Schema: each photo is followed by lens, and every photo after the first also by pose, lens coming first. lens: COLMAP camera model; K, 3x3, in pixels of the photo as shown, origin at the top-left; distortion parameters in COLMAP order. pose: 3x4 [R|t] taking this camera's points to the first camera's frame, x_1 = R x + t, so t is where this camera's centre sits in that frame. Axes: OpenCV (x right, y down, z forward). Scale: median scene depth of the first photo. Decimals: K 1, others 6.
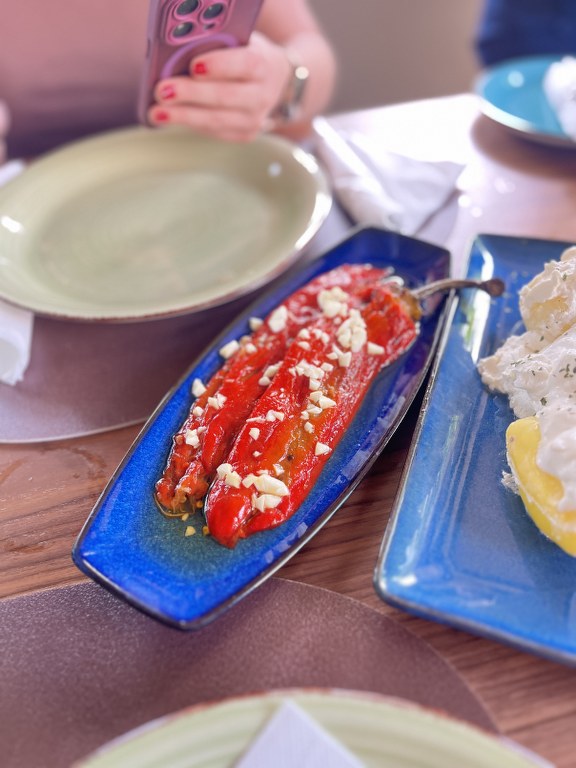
lens RADIAL K [[573.8, 0, 288.0], [0, 573.8, 384.0], [0, 0, 1]] dist [0.066907, -0.092740]
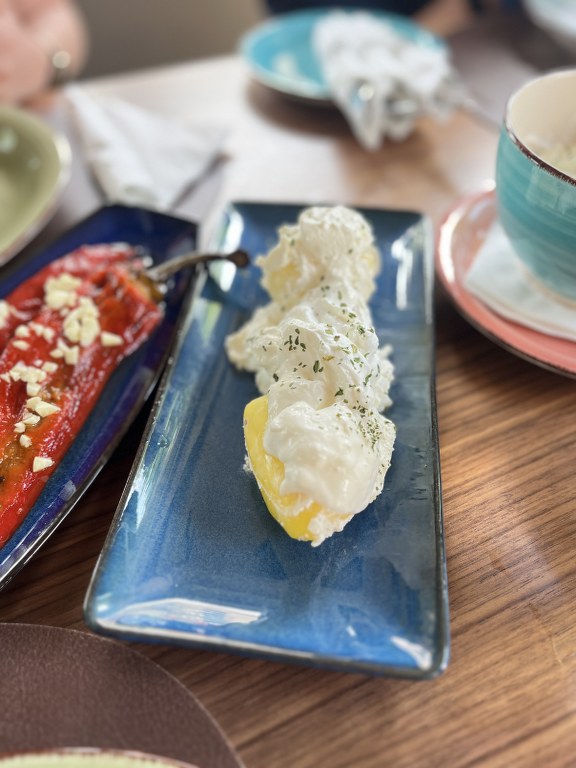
lens RADIAL K [[573.8, 0, 288.0], [0, 573.8, 384.0], [0, 0, 1]] dist [0.066907, -0.092740]
pose [[0.975219, -0.132235, 0.177374, 0.266787], [0.124810, 0.990794, 0.052434, -0.005225], [-0.182675, -0.028996, 0.982746, 0.071201]]
